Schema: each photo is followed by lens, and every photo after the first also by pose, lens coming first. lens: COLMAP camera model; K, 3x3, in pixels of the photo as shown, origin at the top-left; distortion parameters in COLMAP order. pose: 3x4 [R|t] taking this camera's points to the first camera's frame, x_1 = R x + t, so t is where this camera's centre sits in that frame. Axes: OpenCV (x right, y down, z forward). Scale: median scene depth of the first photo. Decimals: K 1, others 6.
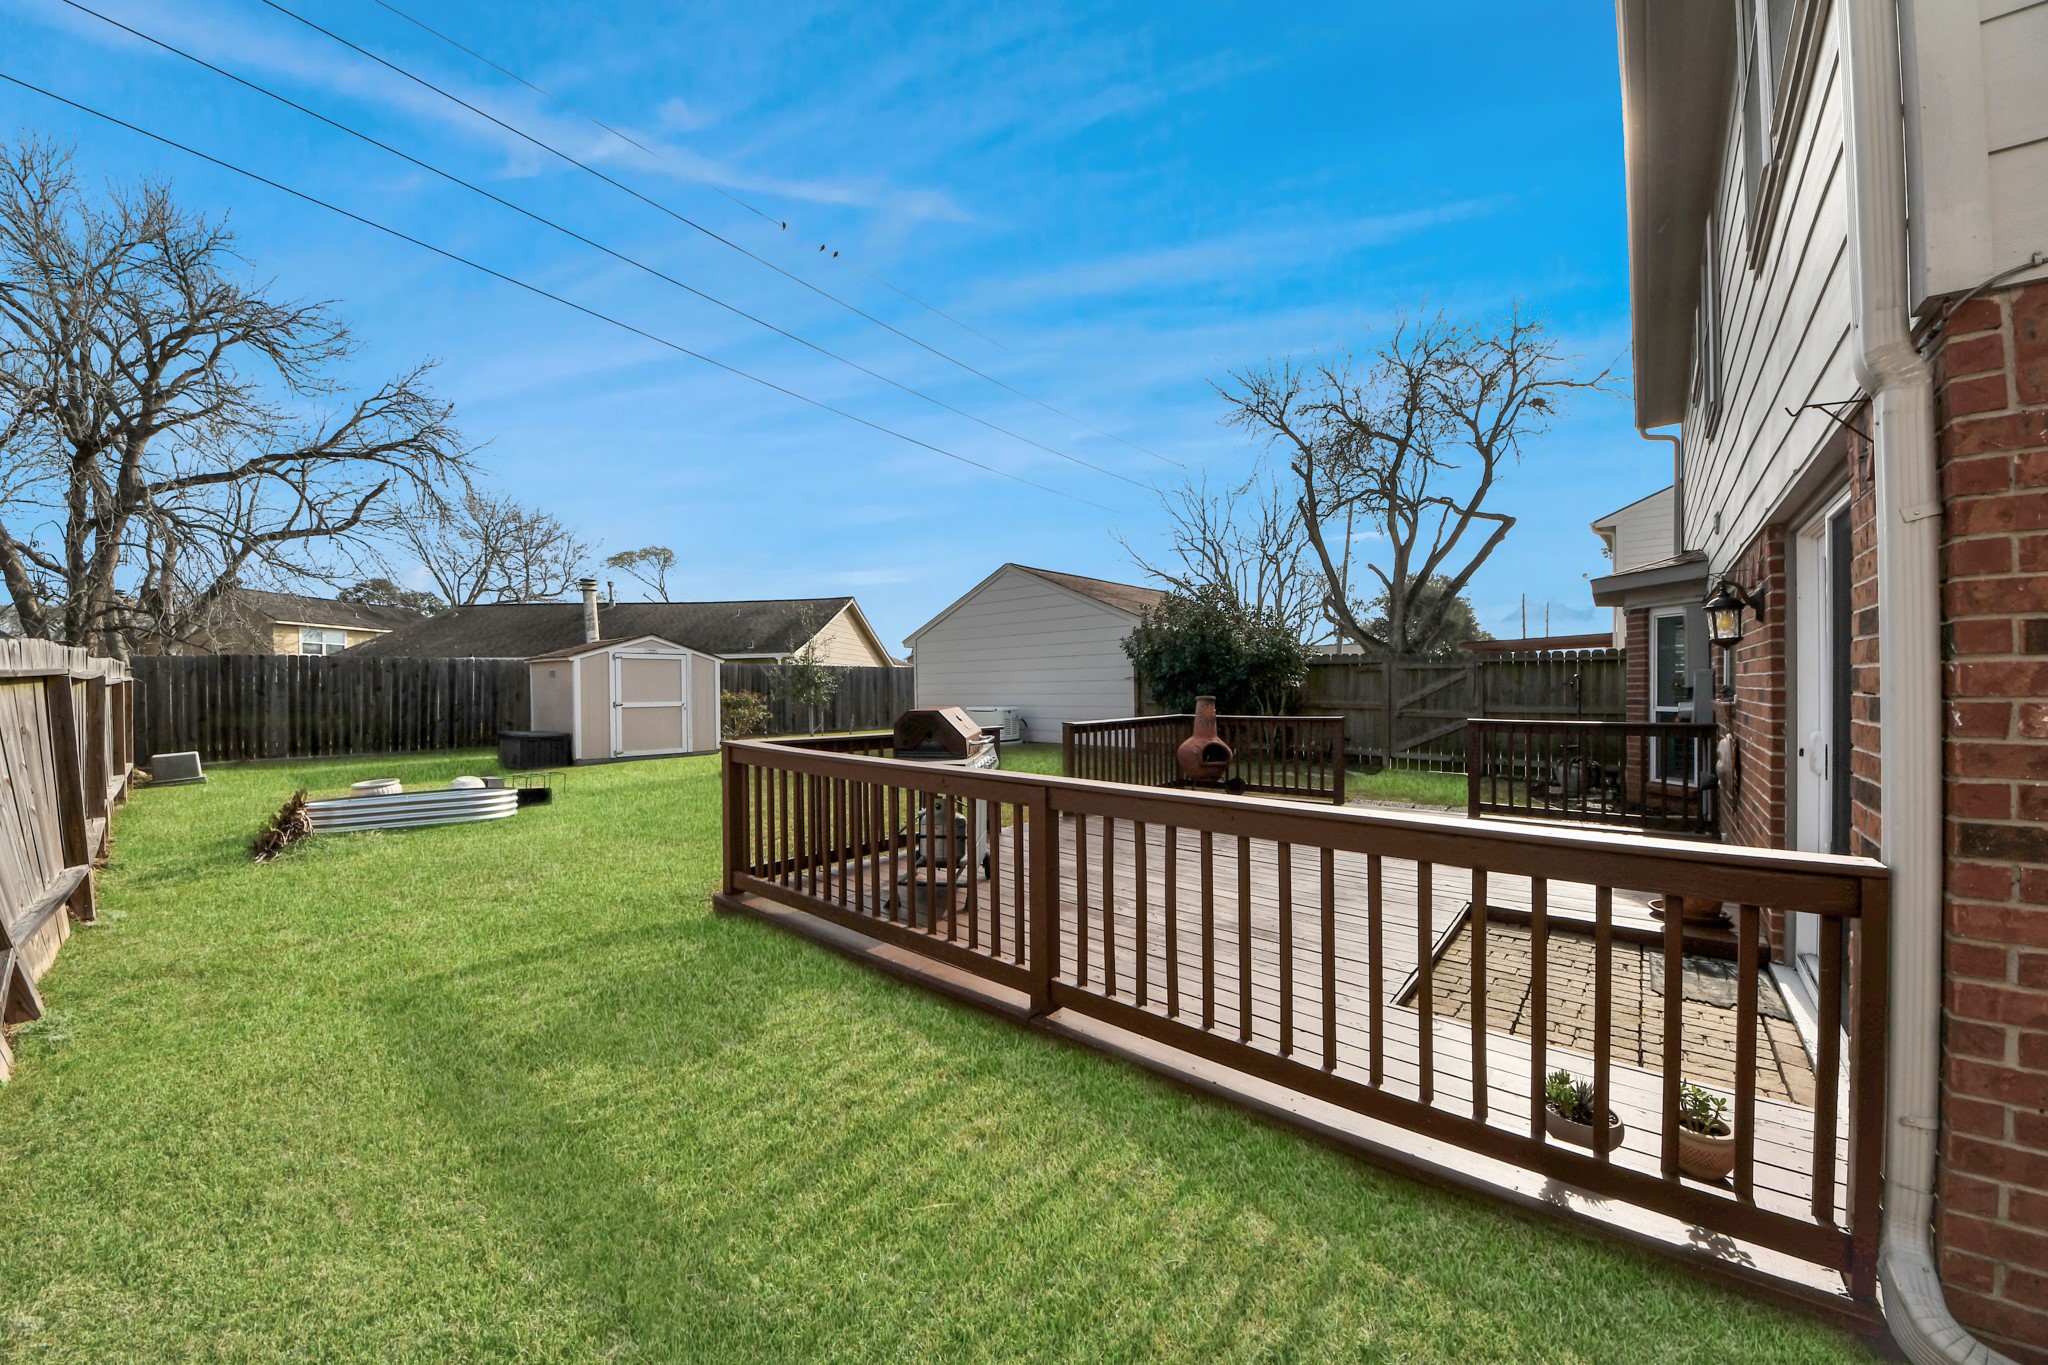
lens RADIAL K [[749.8, 0, 1024.2], [0, 749.8, 701.3], [0, 0, 1]] dist [0.048482, -0.030130]
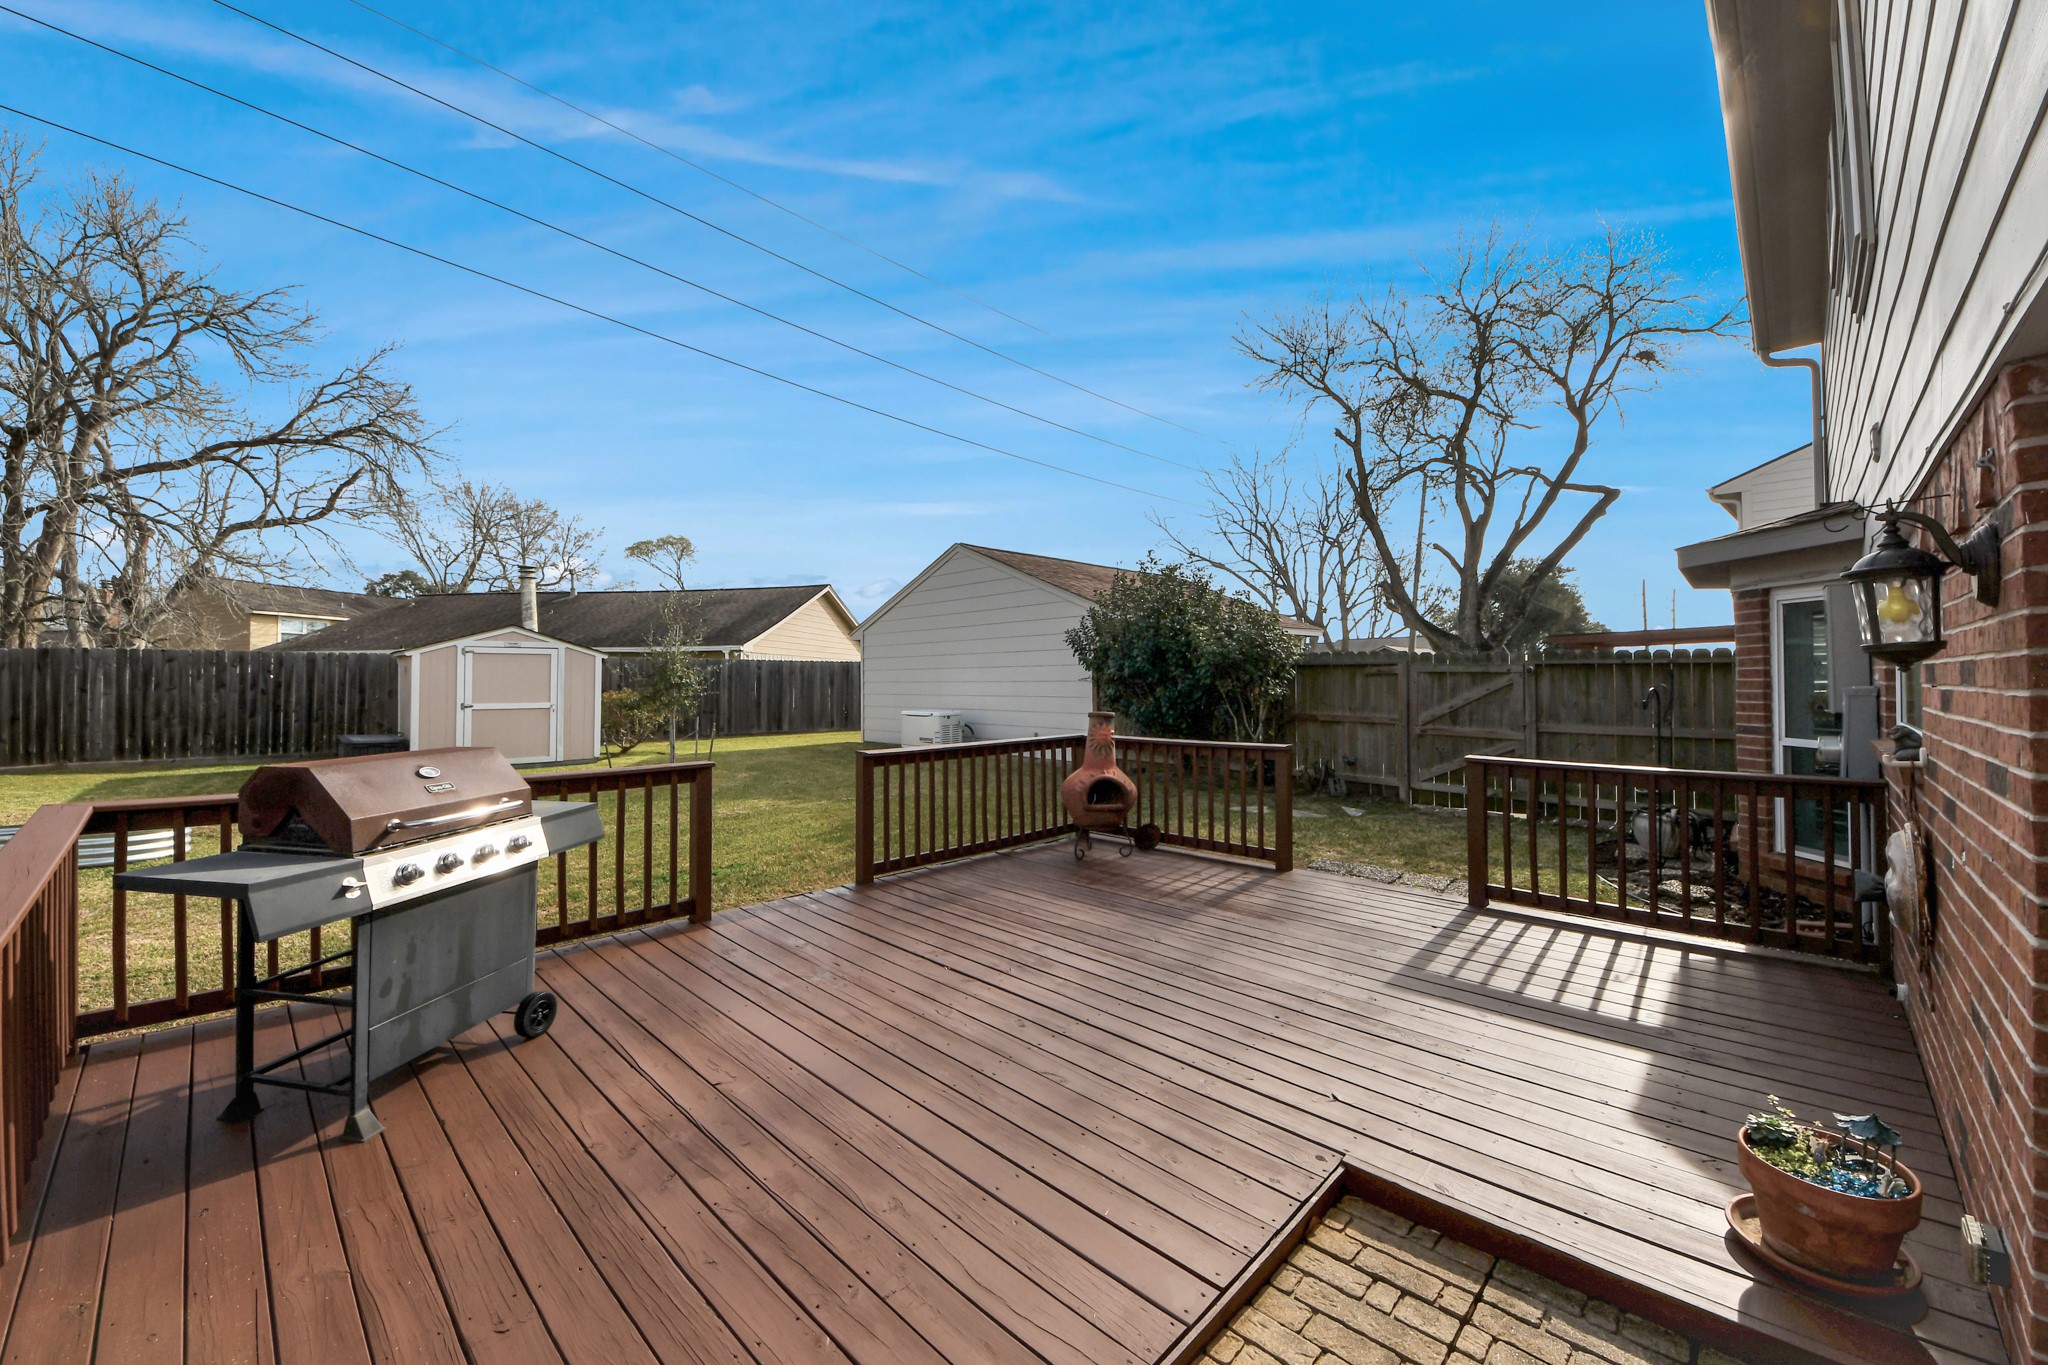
lens RADIAL K [[744.3, 0, 1025.7], [0, 744.3, 670.5], [0, 0, 1]] dist [0.032160, -0.020390]
pose [[0.993352, 0.008328, -0.114818, 0.156338], [-0.011422, 0.999588, -0.026317, -0.016618], [0.114552, 0.027454, 0.993038, 0.173280]]
